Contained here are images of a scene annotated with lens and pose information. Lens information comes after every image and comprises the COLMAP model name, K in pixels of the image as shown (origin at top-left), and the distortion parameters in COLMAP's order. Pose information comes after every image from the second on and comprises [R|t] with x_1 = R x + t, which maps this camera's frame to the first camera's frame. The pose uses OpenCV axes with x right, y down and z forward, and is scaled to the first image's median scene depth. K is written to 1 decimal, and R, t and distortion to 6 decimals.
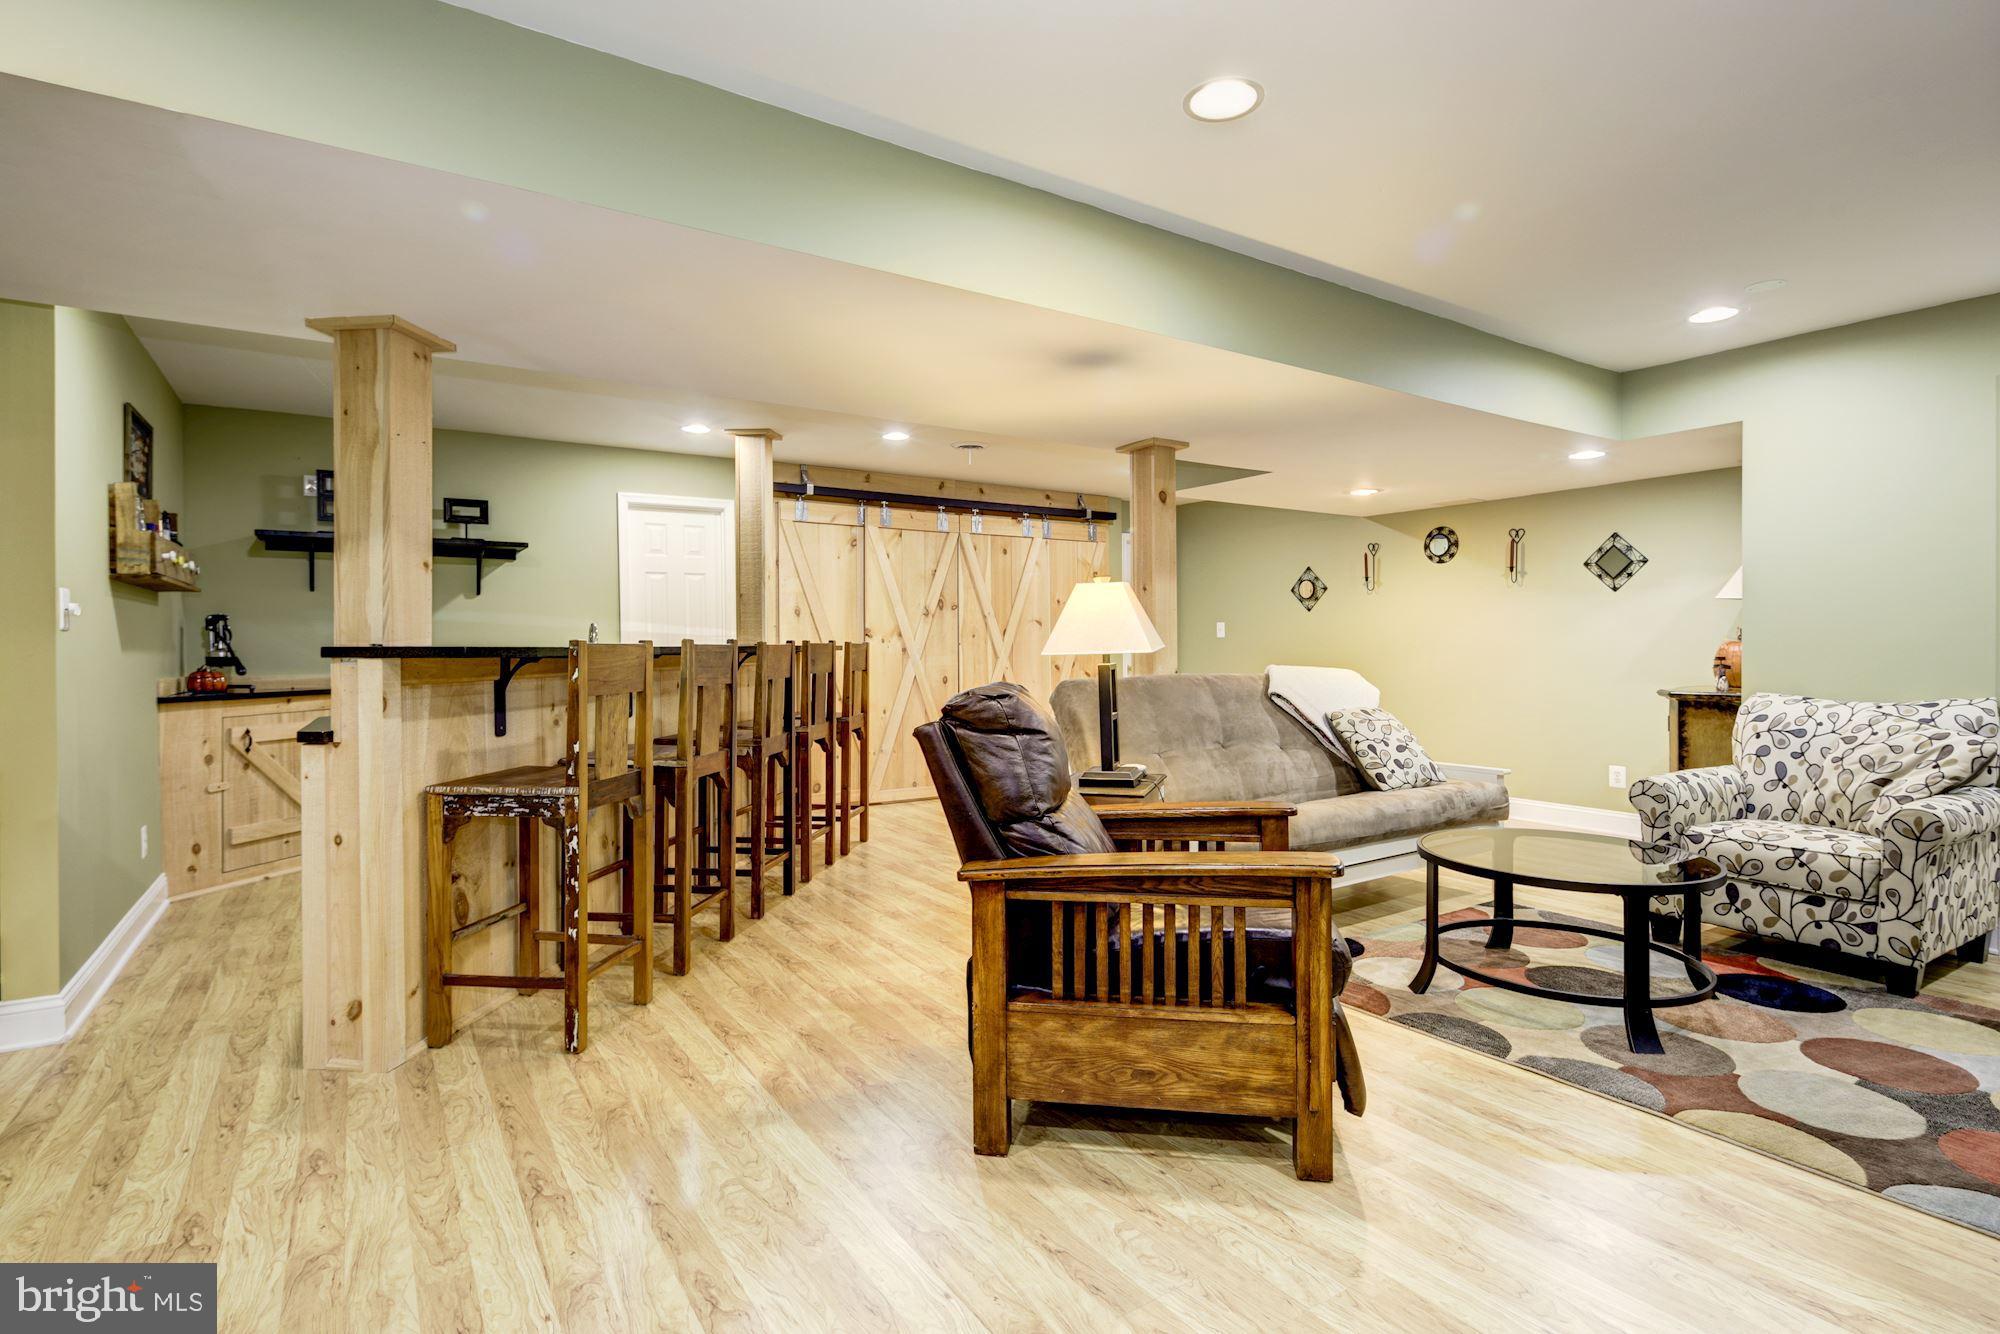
lens RADIAL K [[975.5, 0, 999.4], [0, 975.5, 658.1], [0, 0, 1]] dist [0.003426, -0.004331]
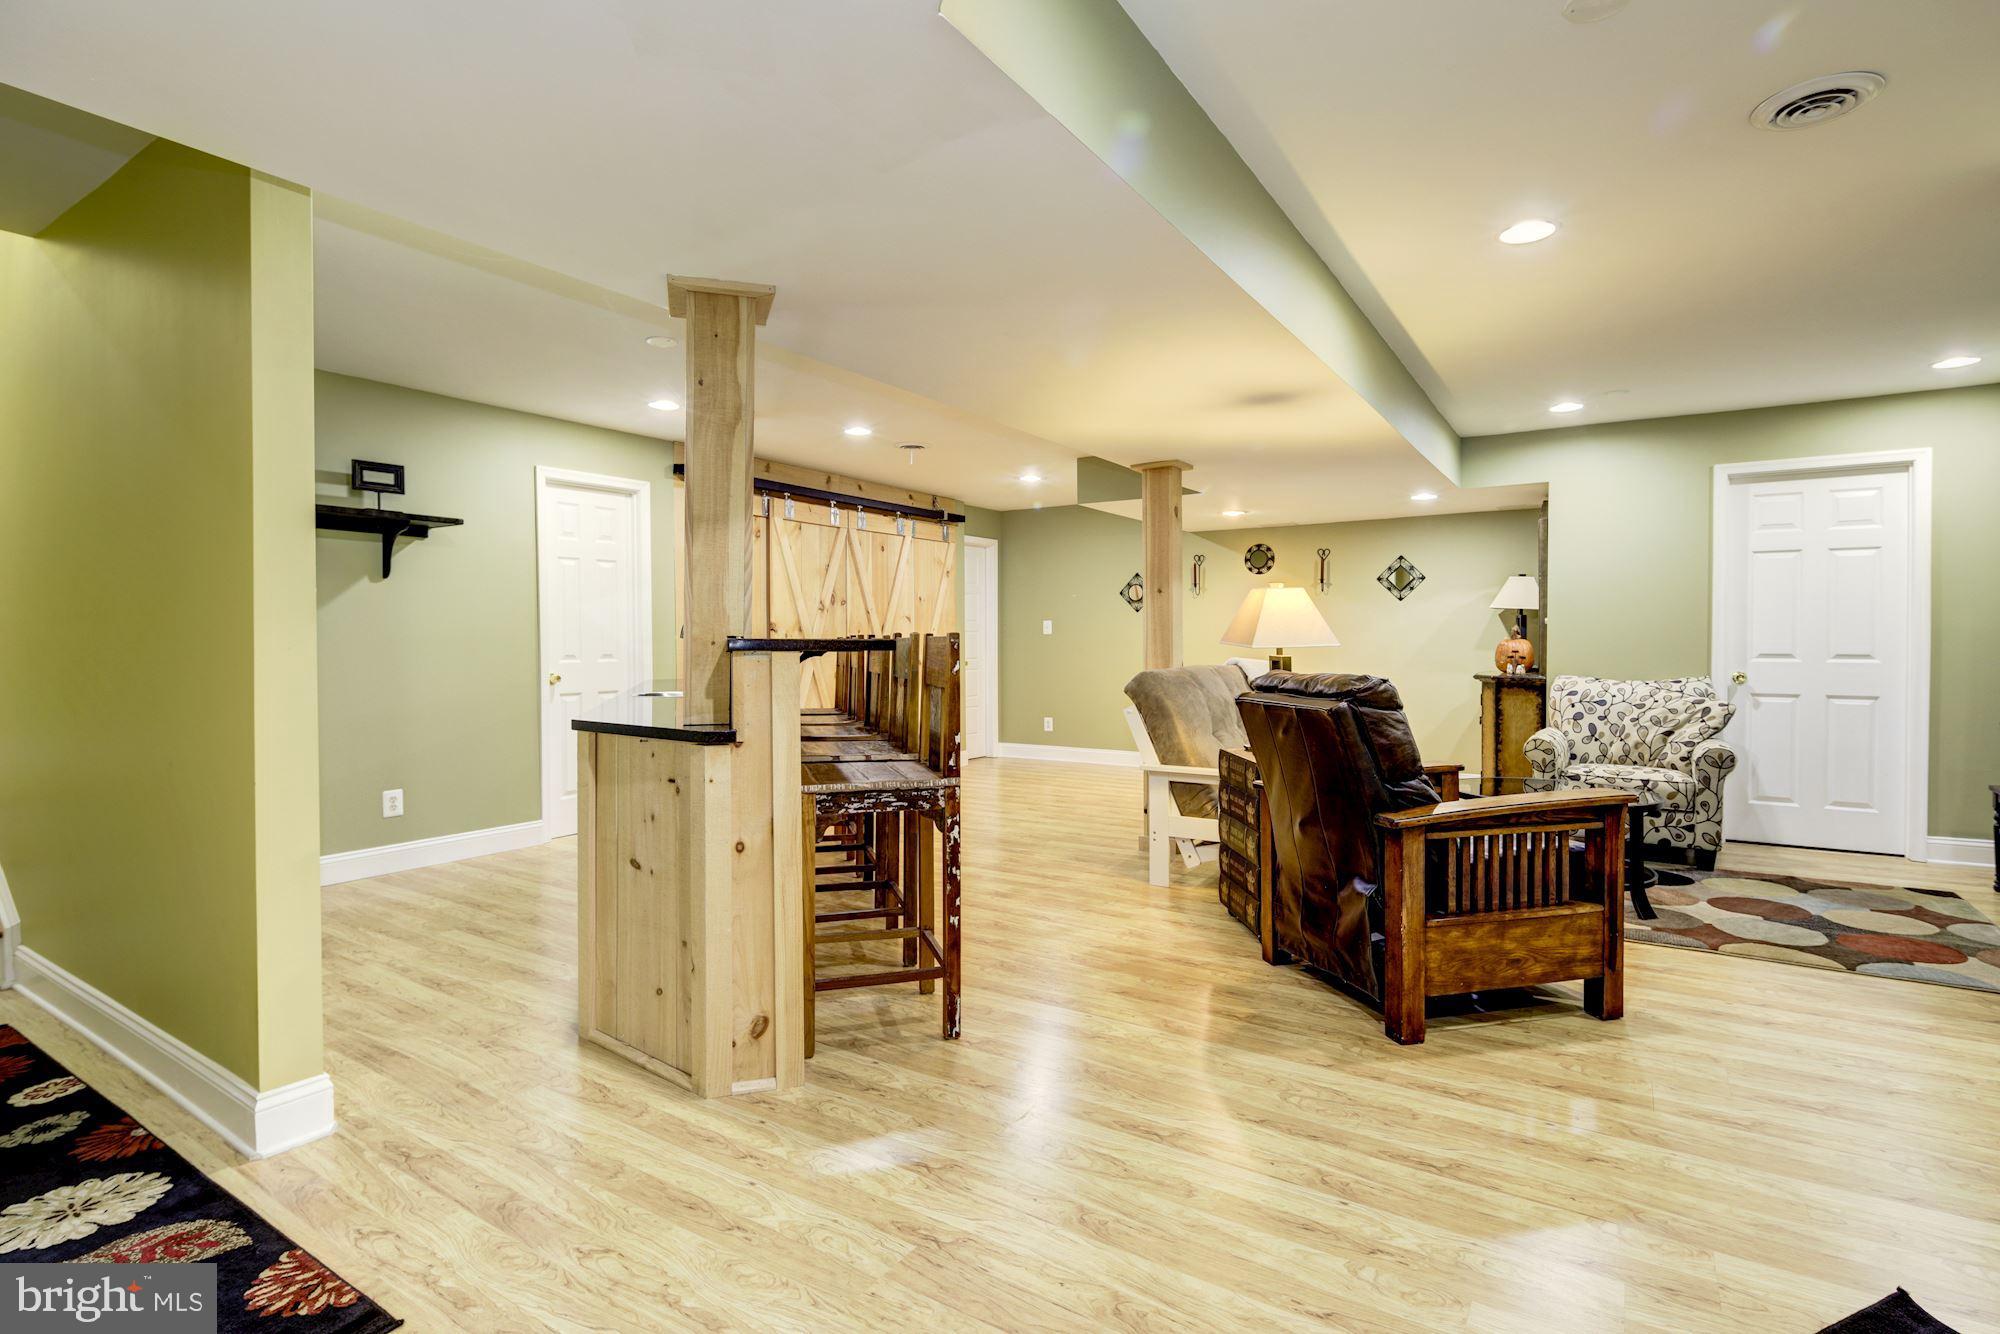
lens RADIAL K [[975.5, 0, 1001.4], [0, 975.5, 661.0], [0, 0, 1]] dist [0.003426, -0.004331]
pose [[0.915458, -0.005199, 0.402380, -0.673724], [0.002530, 0.999971, 0.007165, 0.002857], [-0.402405, -0.005541, 0.915445, 0.041640]]
